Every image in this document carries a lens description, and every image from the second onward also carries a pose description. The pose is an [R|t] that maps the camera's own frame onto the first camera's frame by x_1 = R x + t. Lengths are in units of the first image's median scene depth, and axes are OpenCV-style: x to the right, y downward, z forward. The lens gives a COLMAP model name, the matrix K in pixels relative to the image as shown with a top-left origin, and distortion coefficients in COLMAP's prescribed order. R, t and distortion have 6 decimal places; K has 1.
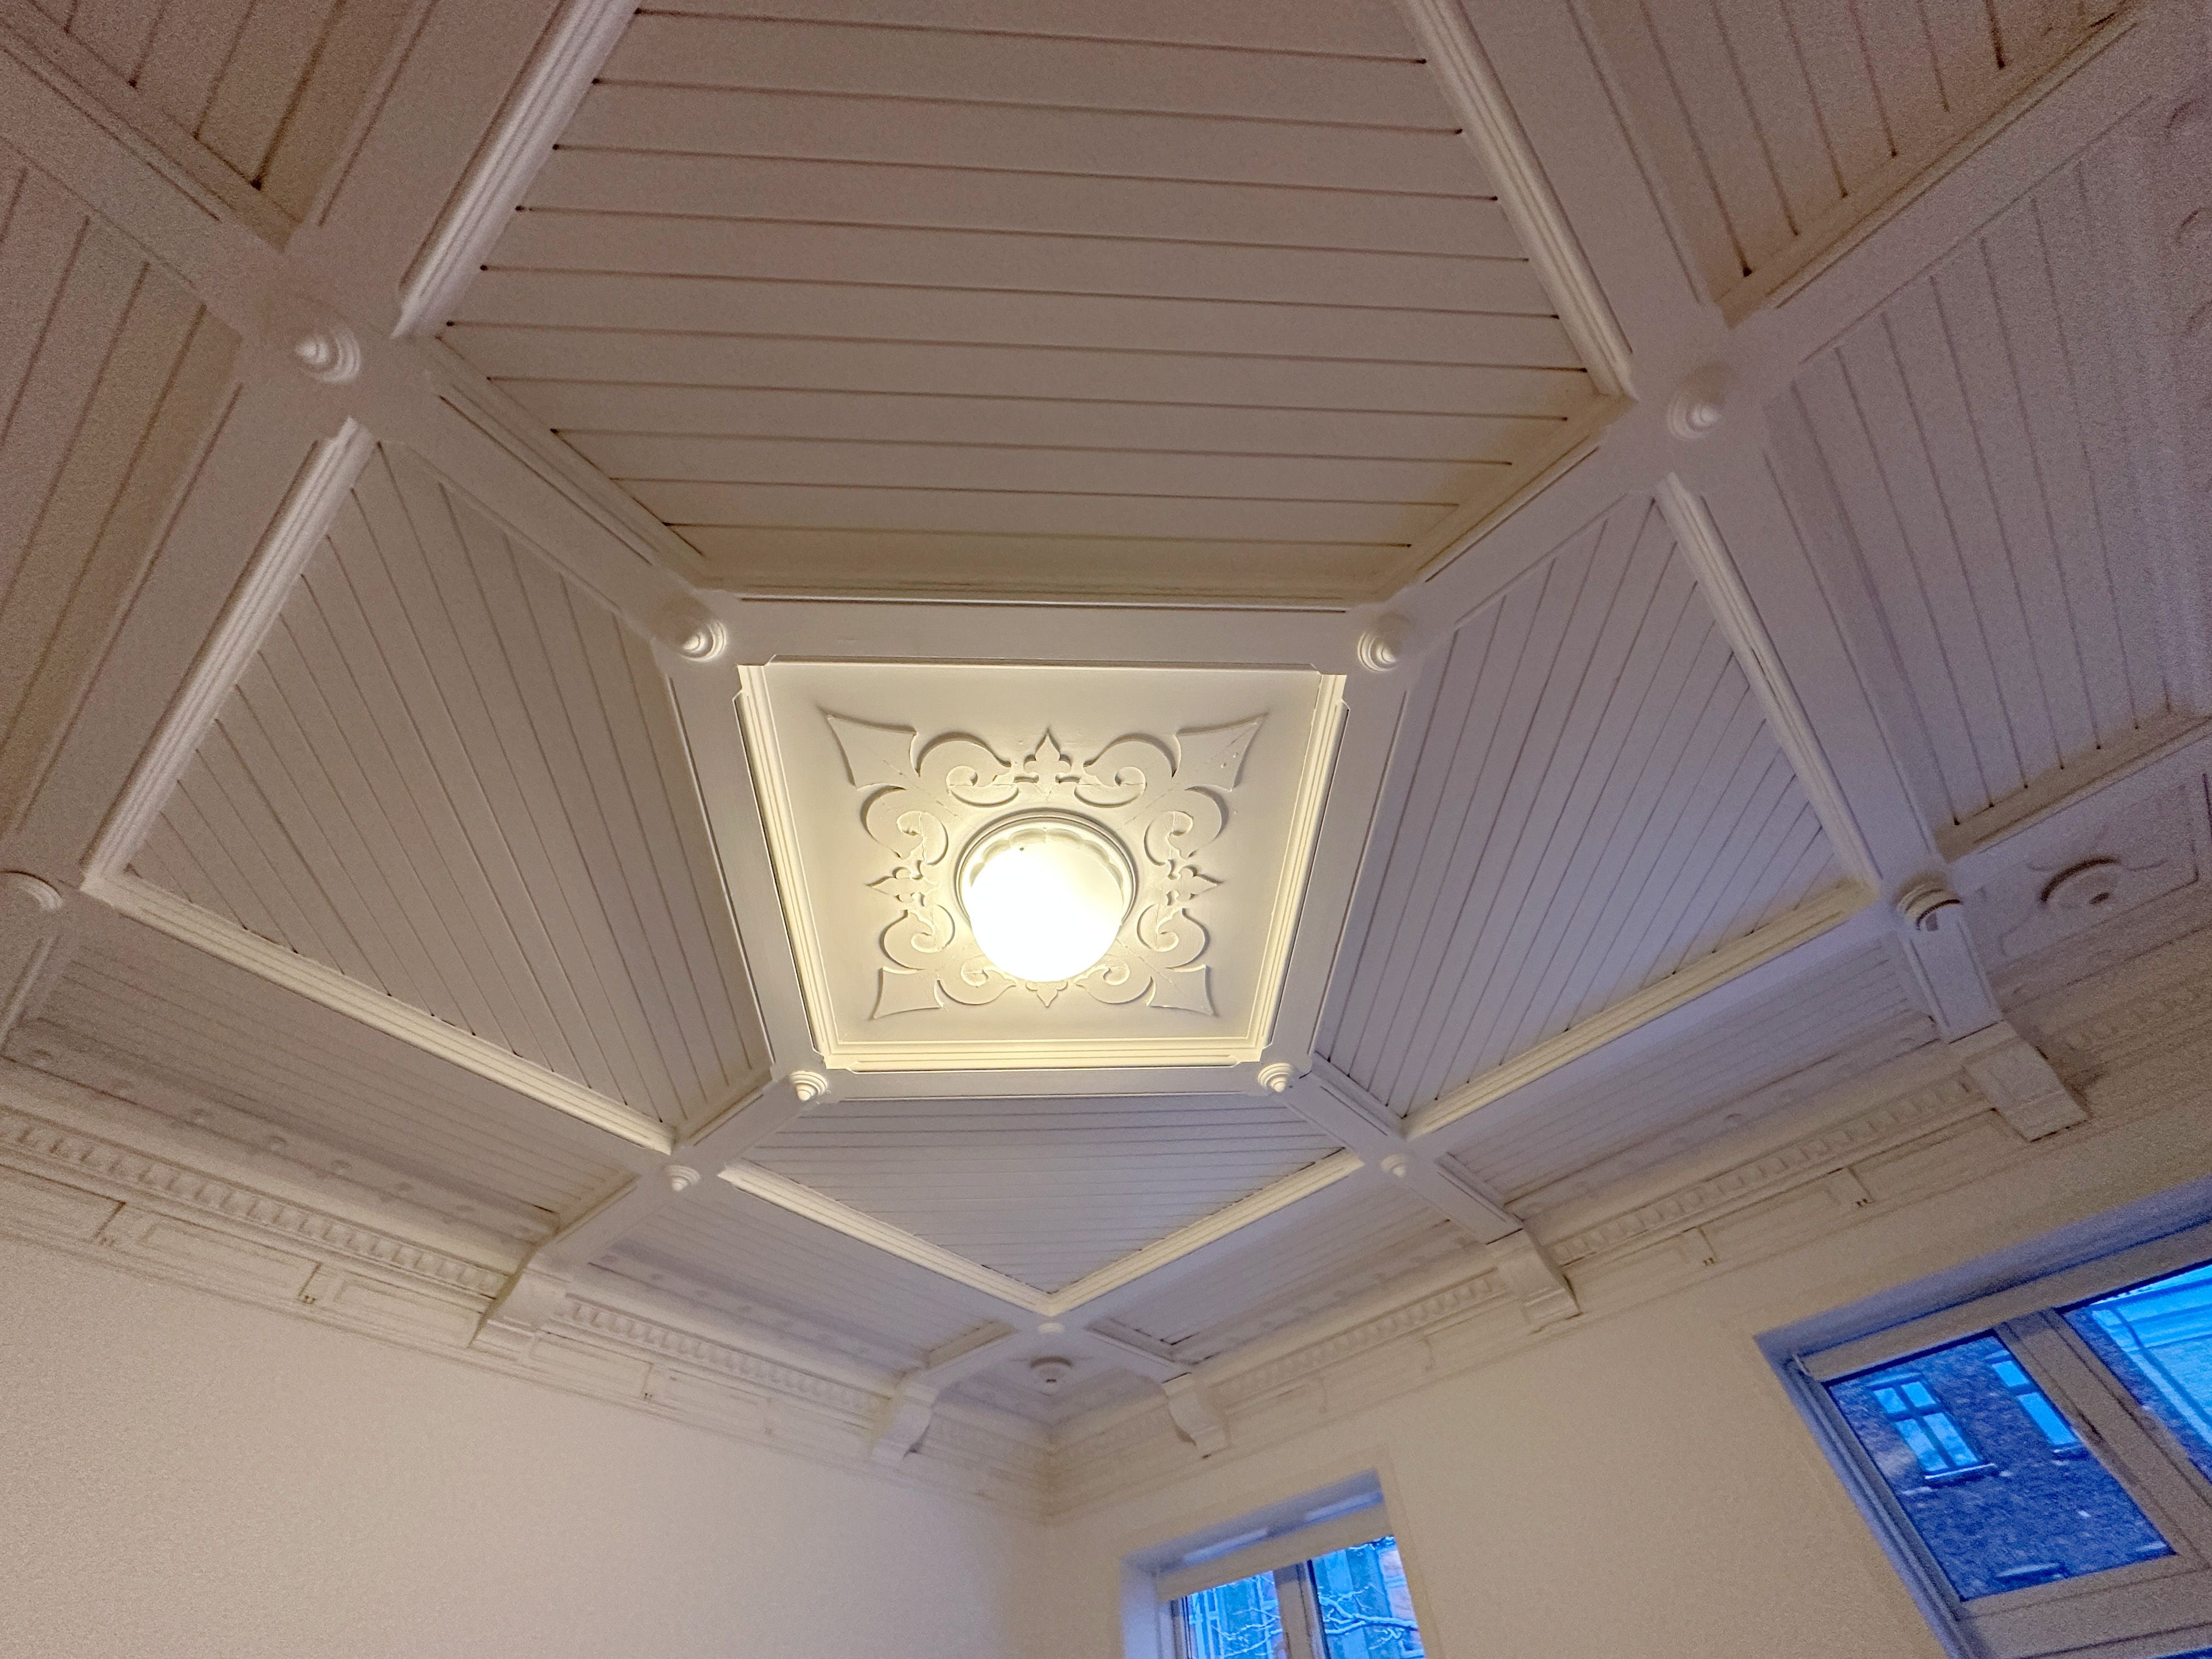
lens RADIAL K [[895.2, 0, 1102.2], [0, 895.2, 826.0], [0, 0, 1]] dist [-0.002879, 0.000171]
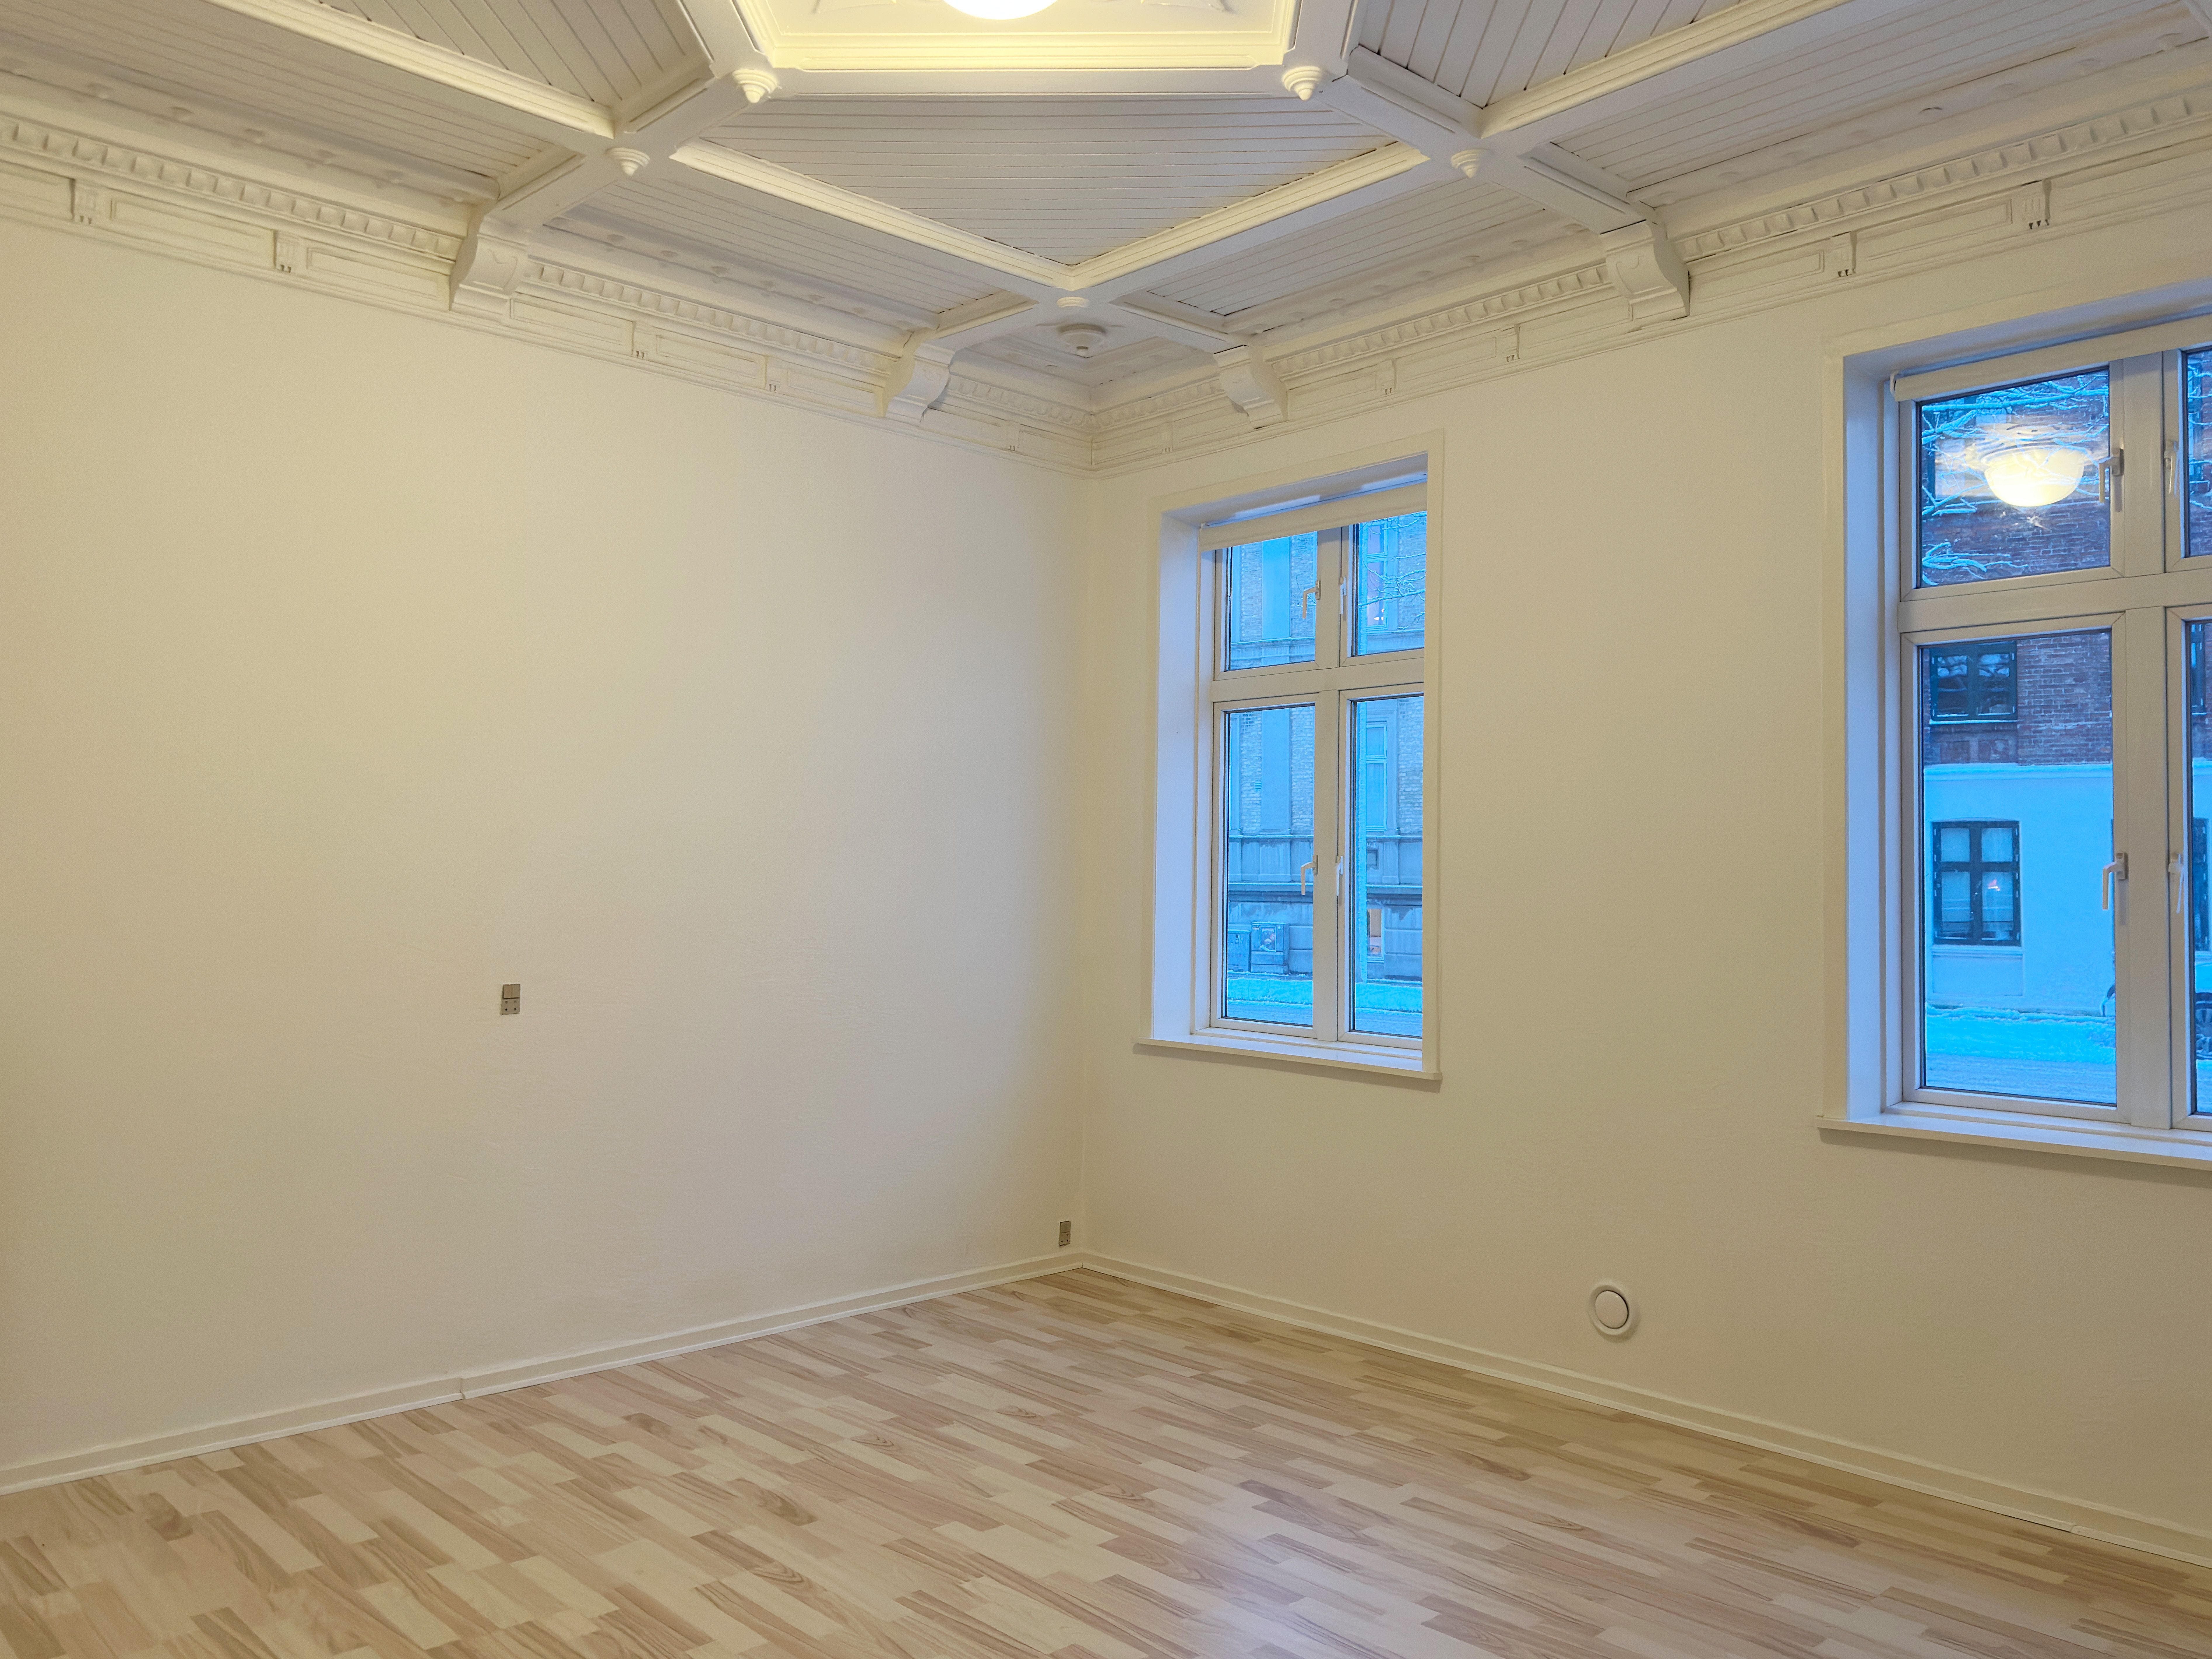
lens RADIAL K [[1672.3, 0, 1102.2], [0, 1672.3, 806.5], [0, 0, 1]] dist [0.083141, -0.099706]
pose [[0.994488, 0.064134, -0.082948, 0.144357], [0.023051, 0.638020, 0.769674, -0.397655], [0.102285, -0.767344, 0.633025, -0.419287]]
